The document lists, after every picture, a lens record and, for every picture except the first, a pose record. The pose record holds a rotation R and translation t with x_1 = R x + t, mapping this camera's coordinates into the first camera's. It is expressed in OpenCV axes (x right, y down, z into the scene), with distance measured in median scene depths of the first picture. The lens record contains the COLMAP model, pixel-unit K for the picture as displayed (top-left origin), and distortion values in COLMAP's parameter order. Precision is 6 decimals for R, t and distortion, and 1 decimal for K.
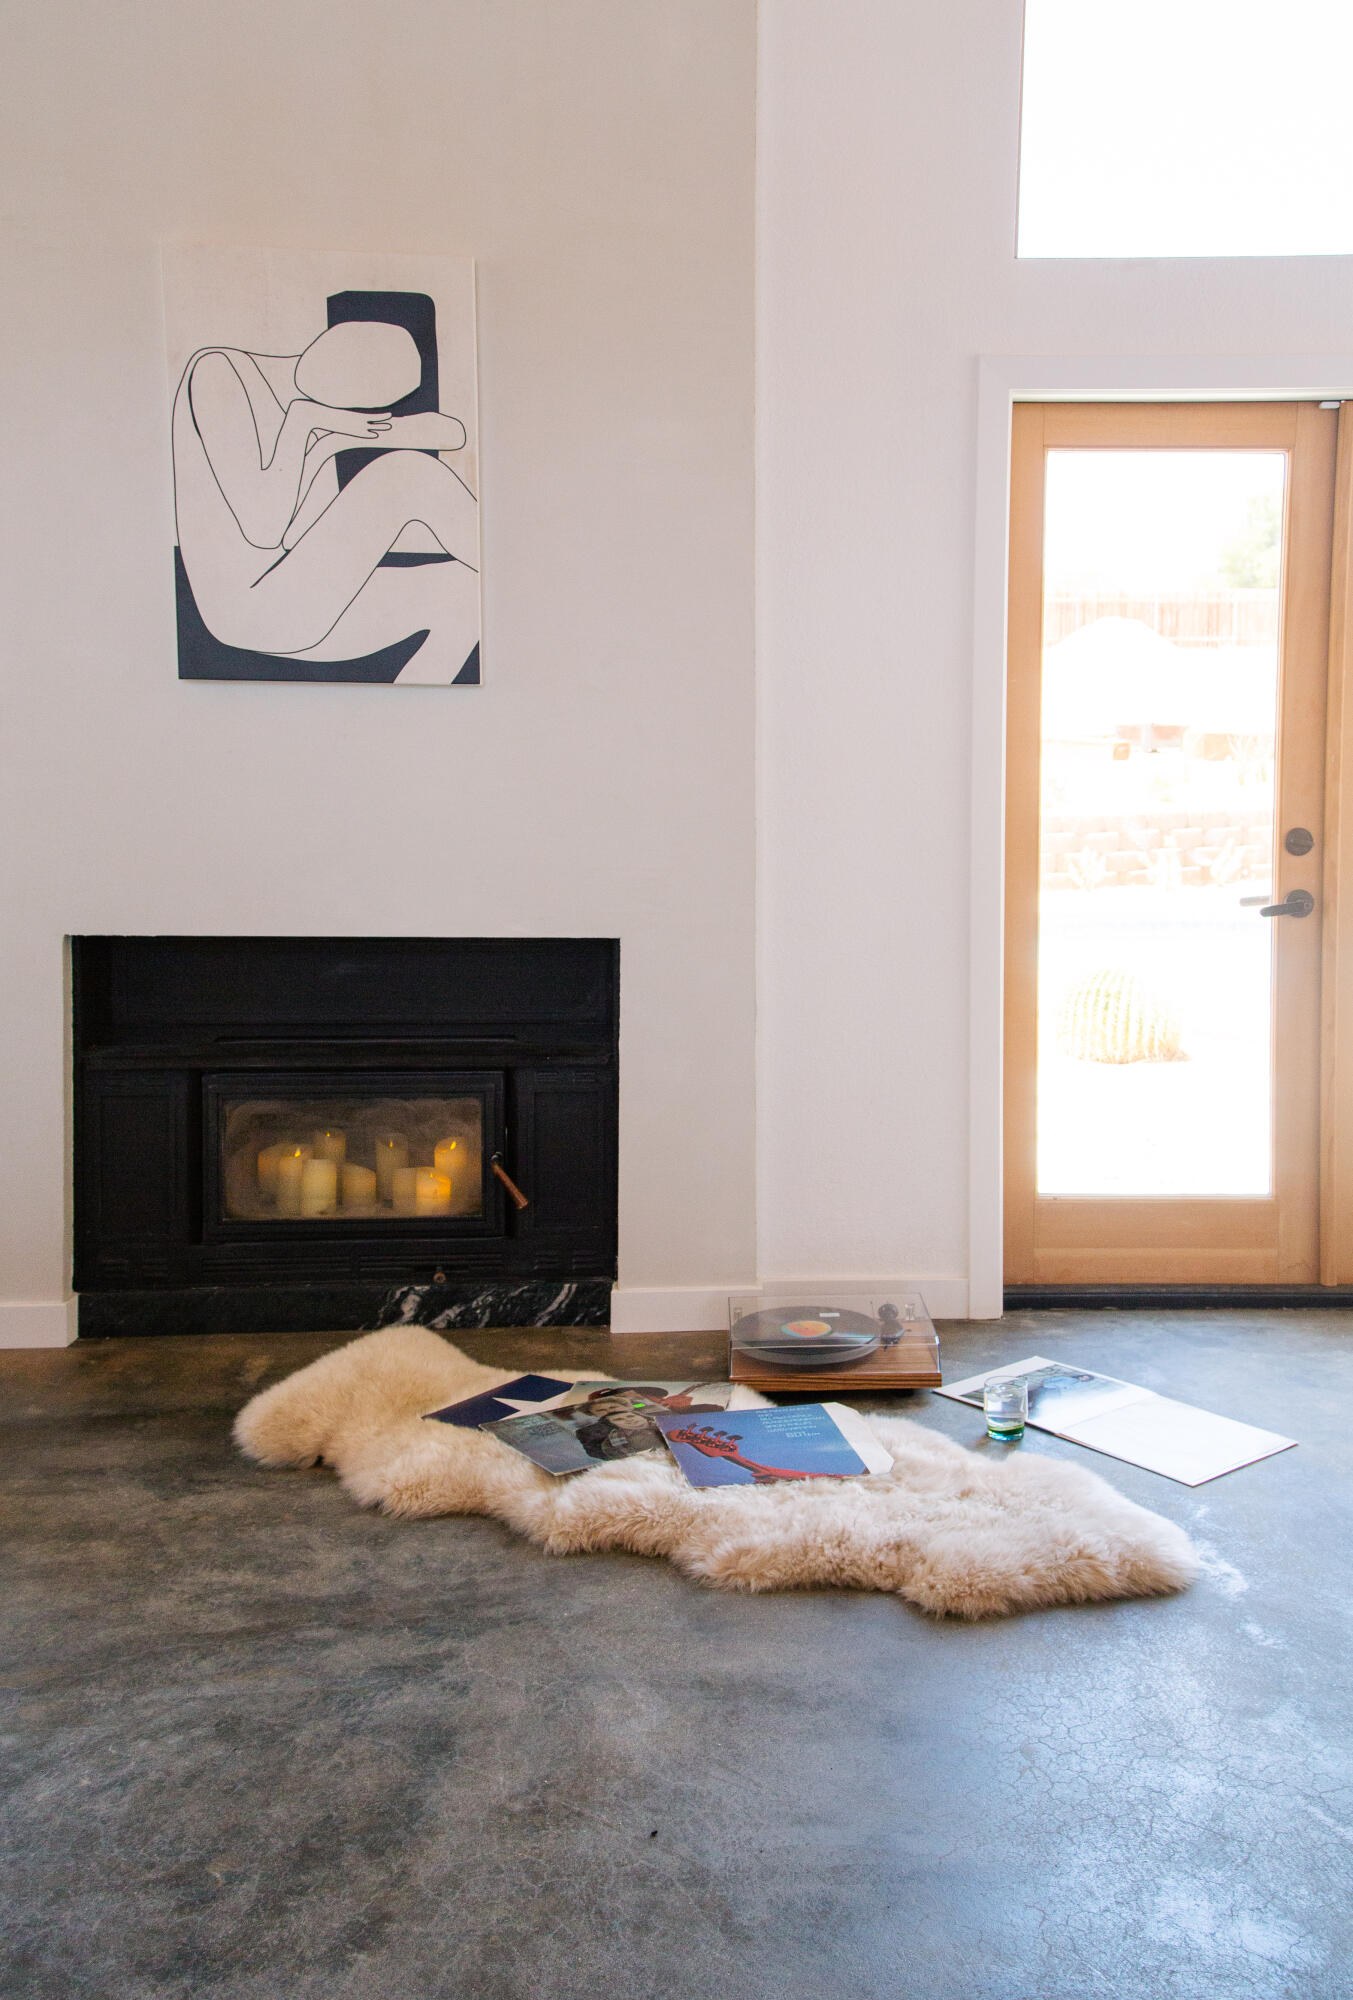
lens RADIAL K [[1697.6, 0, 723.3], [0, 1697.6, 1000.7], [0, 0, 1]] dist [0.125336, 0.003800]
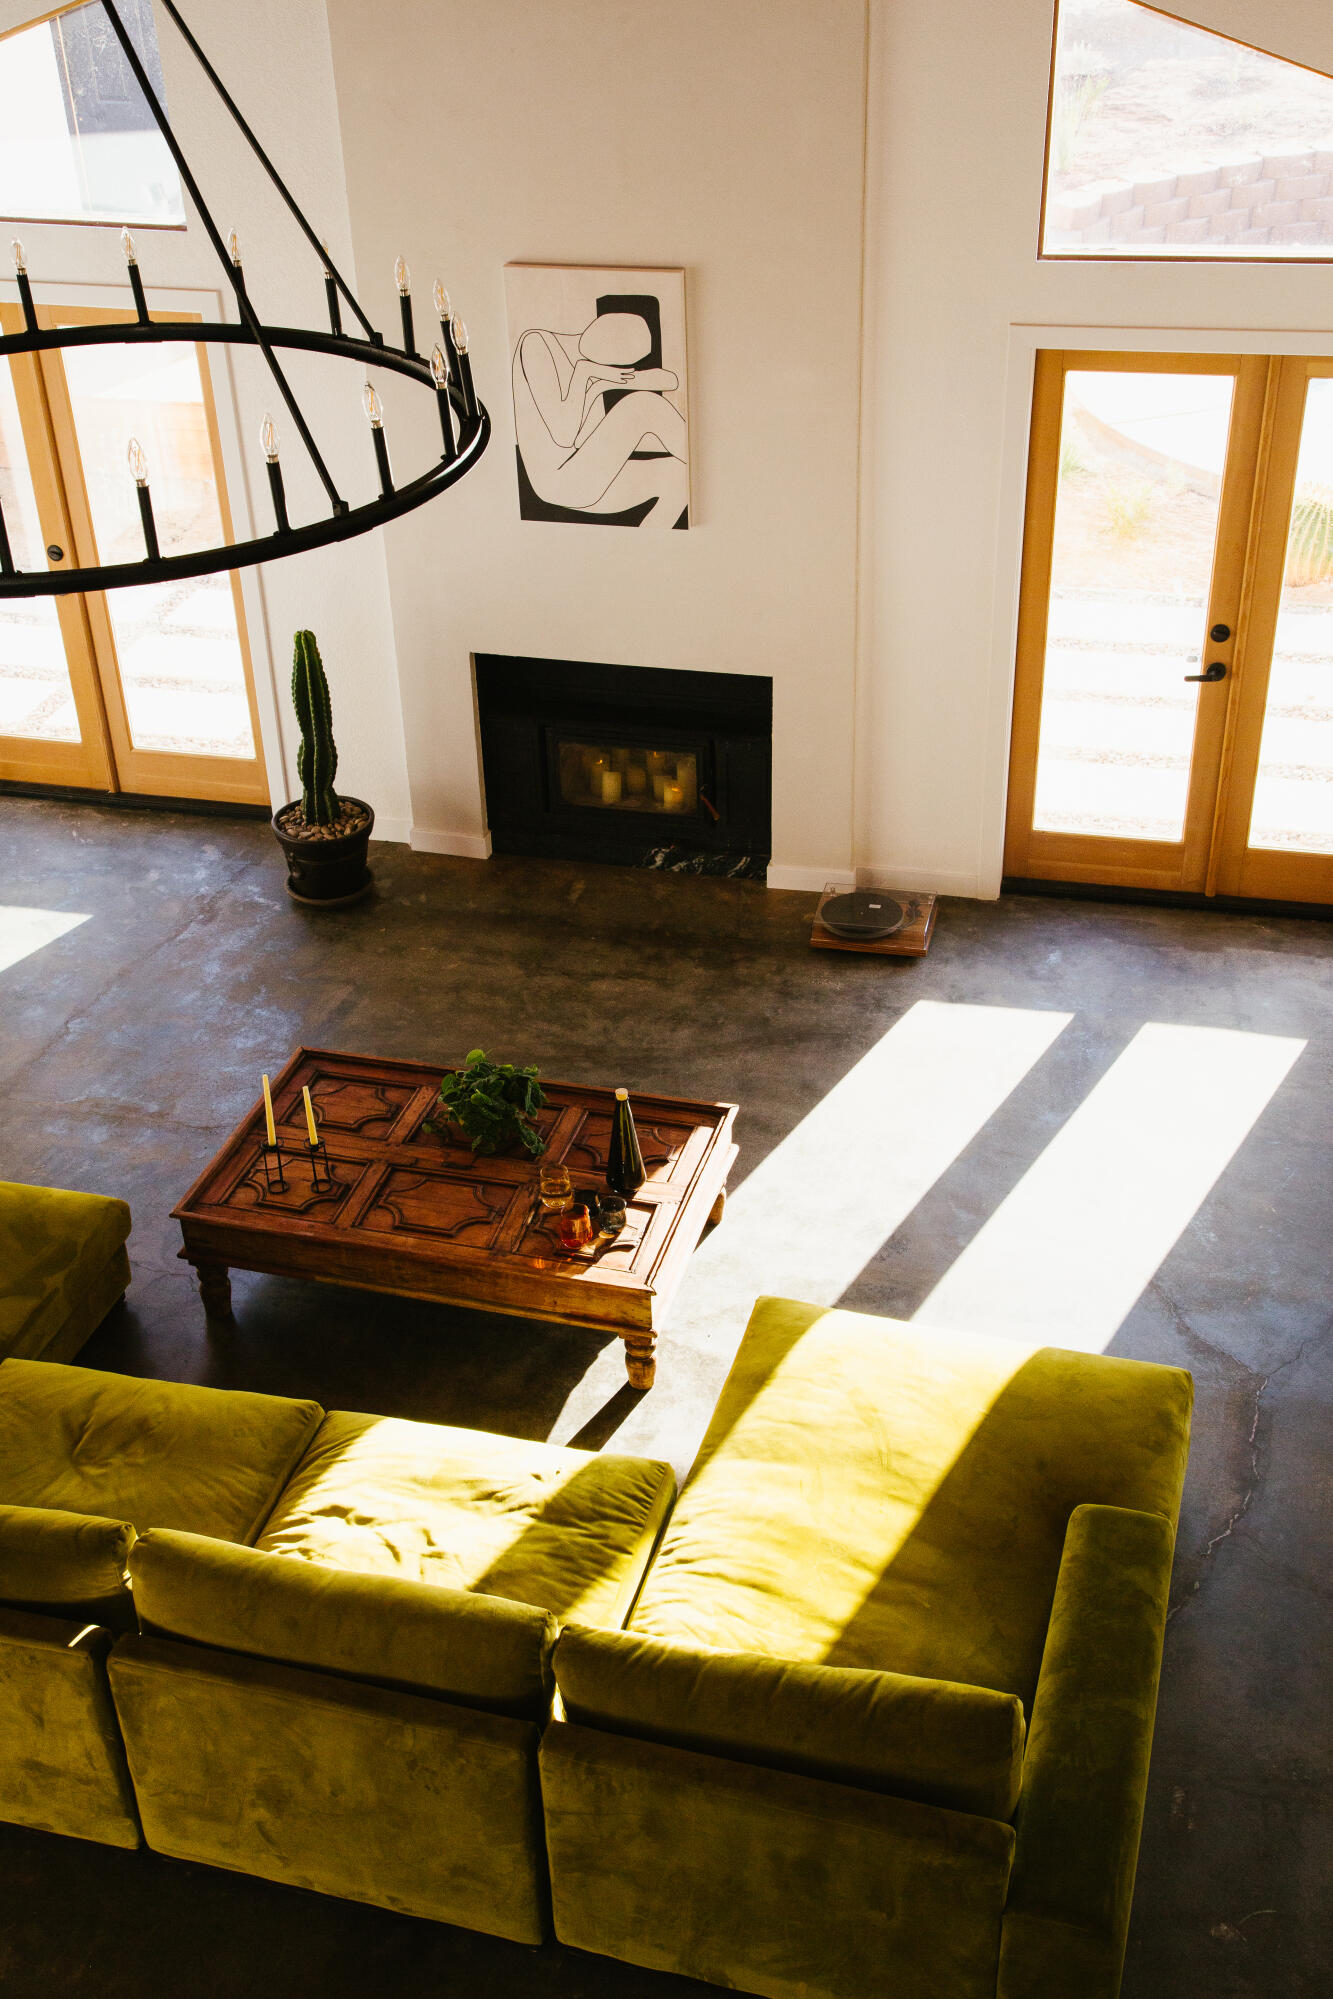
lens RADIAL K [[2169.0, 0, 666.5], [0, 2169.0, 999.5], [0, 0, 1]] dist [-0.001249, 0.000334]
pose [[0.948700, 0.139198, -0.283887, 0.497555], [0.021883, 0.866813, 0.498152, -0.839717], [0.315418, -0.478809, 0.819300, -0.943785]]
